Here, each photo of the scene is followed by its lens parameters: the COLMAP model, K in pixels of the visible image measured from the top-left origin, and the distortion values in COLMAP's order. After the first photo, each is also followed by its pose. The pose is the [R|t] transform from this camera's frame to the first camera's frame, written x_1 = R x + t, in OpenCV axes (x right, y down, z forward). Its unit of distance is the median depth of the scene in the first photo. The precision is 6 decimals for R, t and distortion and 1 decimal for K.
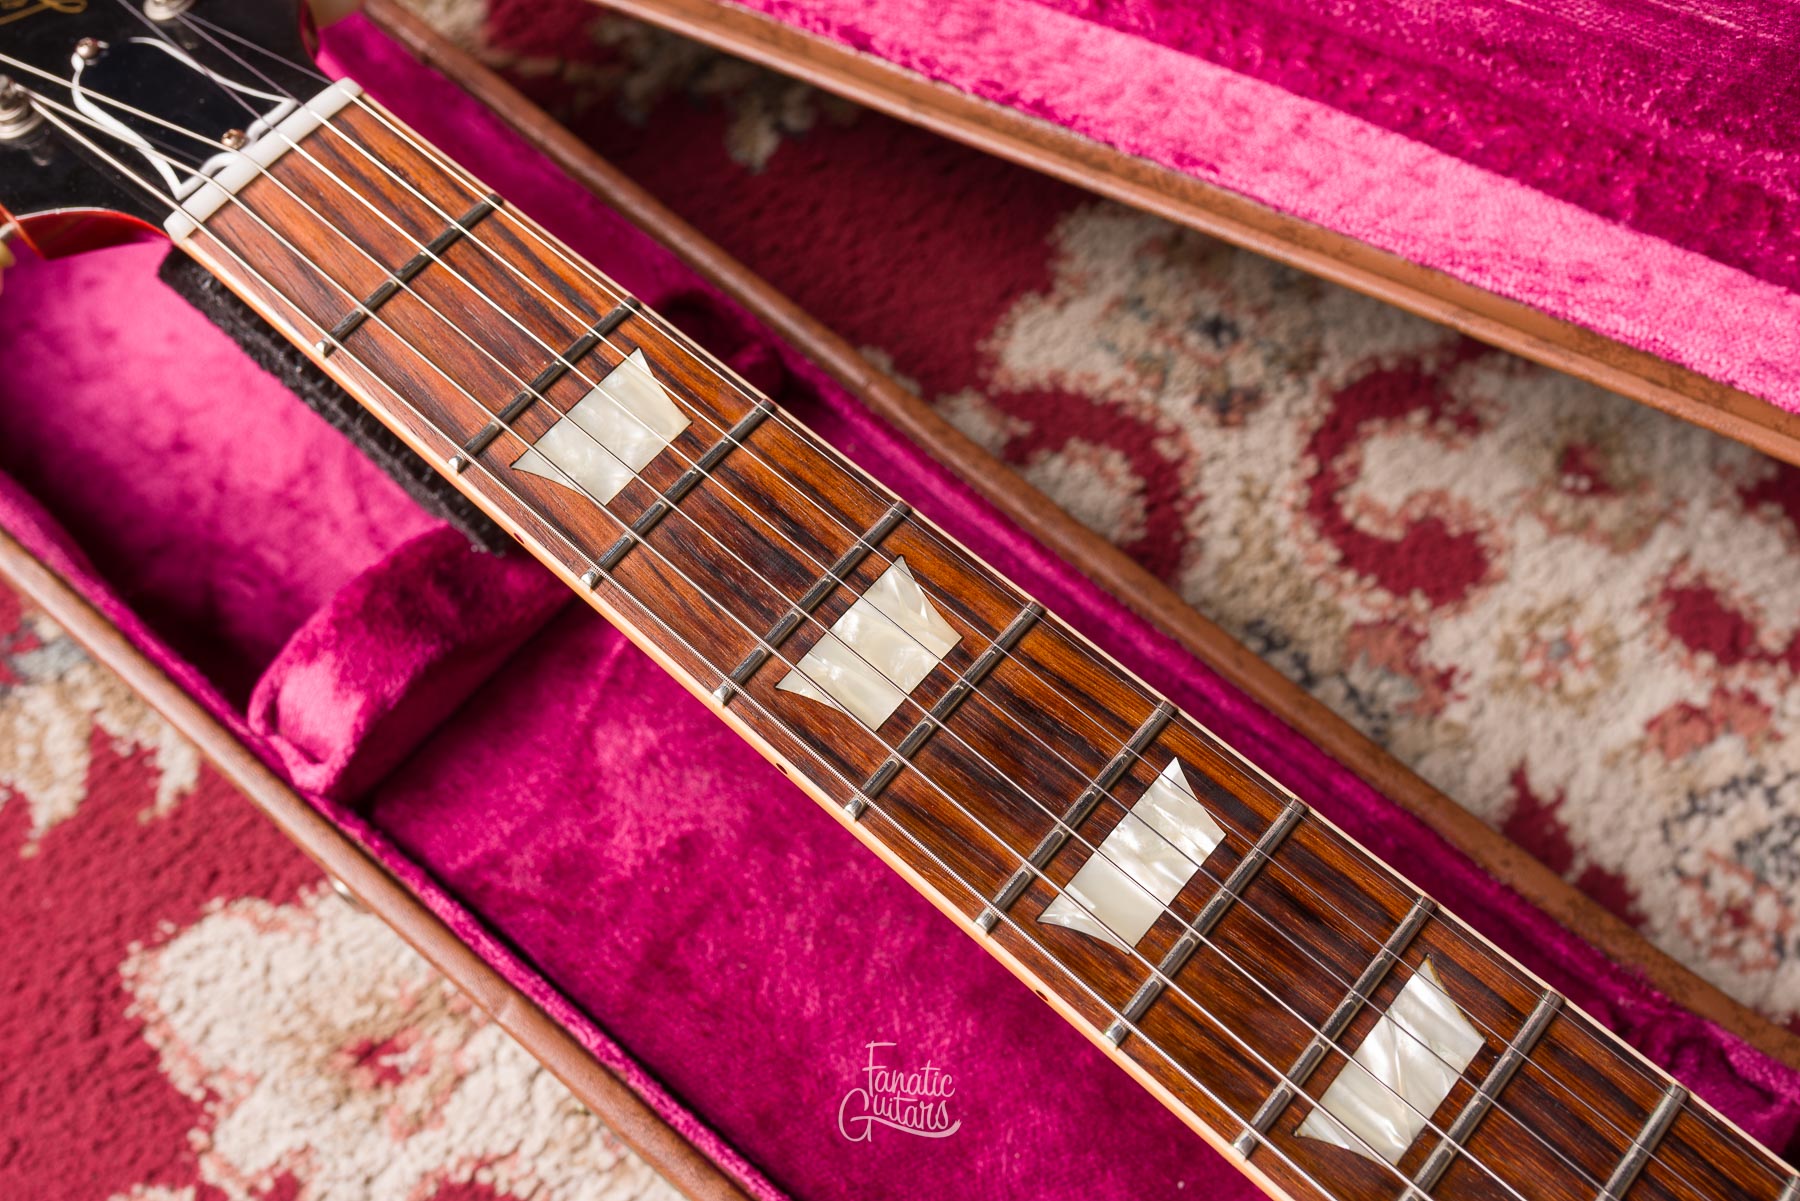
lens RADIAL K [[1813.1, 0, 900.0], [0, 1813.1, 600.5], [0, 0, 1]] dist [-0.001505, 0.008649]
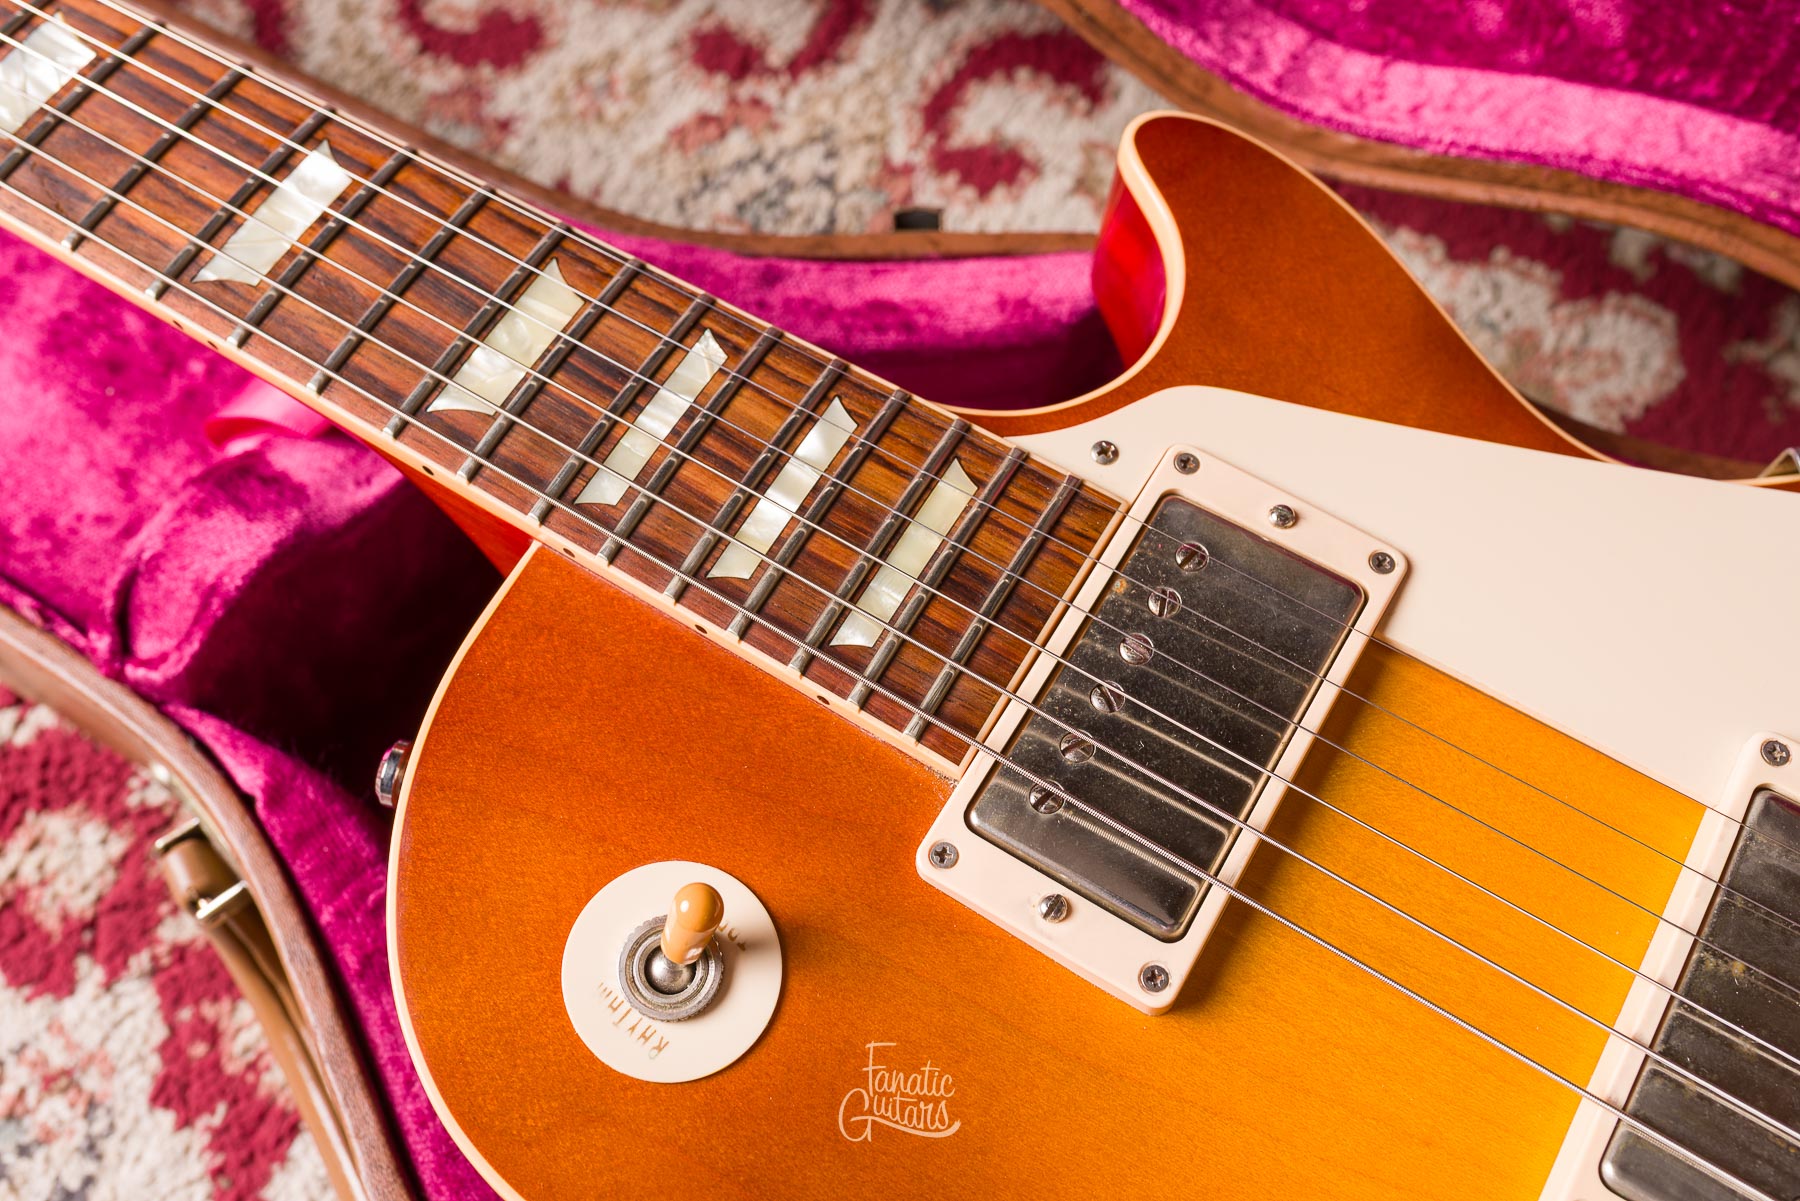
lens RADIAL K [[1813.1, 0, 900.0], [0, 1813.1, 600.5], [0, 0, 1]] dist [-0.001505, 0.008649]
pose [[0.984679, -0.149922, 0.089051, 0.405884], [0.153114, 0.987749, -0.030125, 0.428999], [-0.083443, 0.043299, 0.995571, -0.185569]]
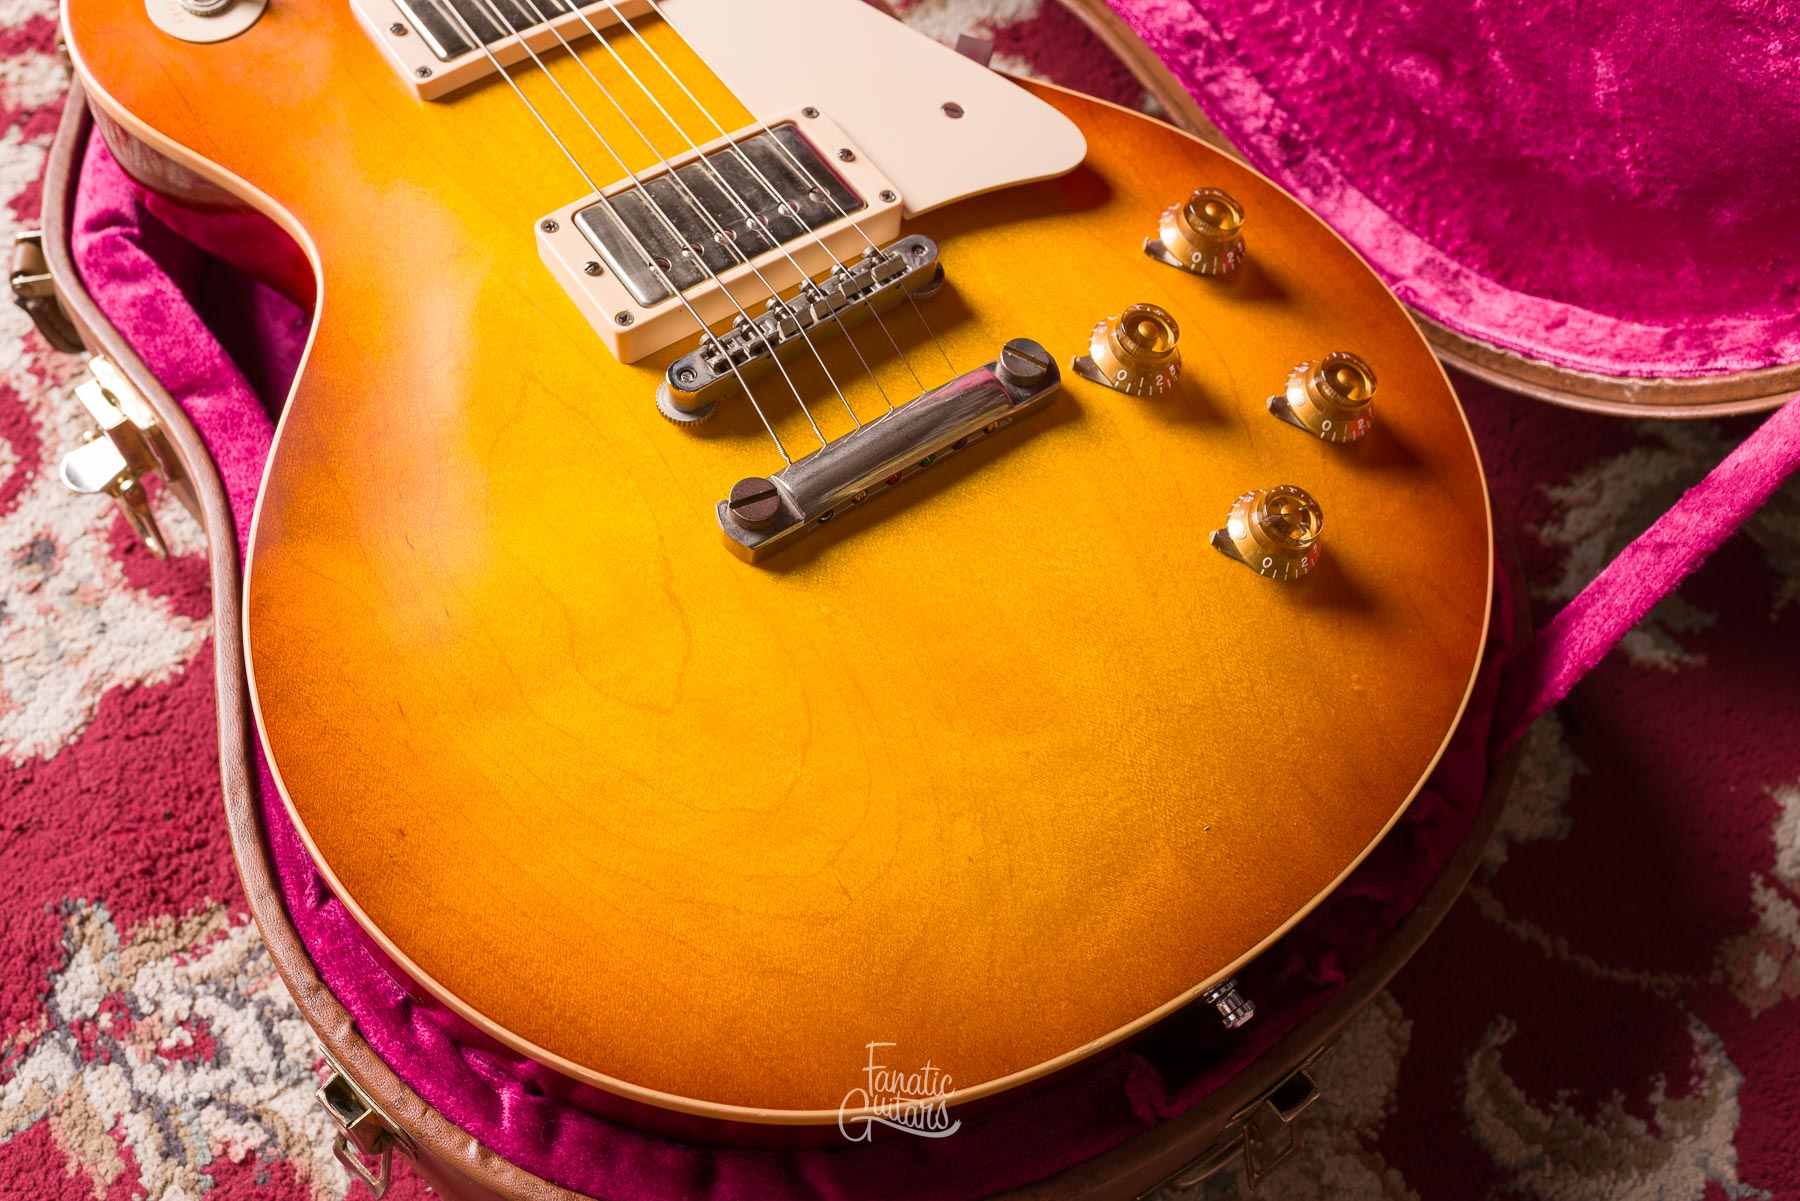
lens RADIAL K [[1769.7, 0, 901.1], [0, 1769.7, 602.9], [0, 0, 1]] dist [-0.002572, 0.005089]
pose [[0.968751, 0.244738, -0.040319, 0.911268], [-0.247981, 0.959102, -0.136487, 0.916944], [0.005266, 0.142221, 0.989821, -0.594936]]
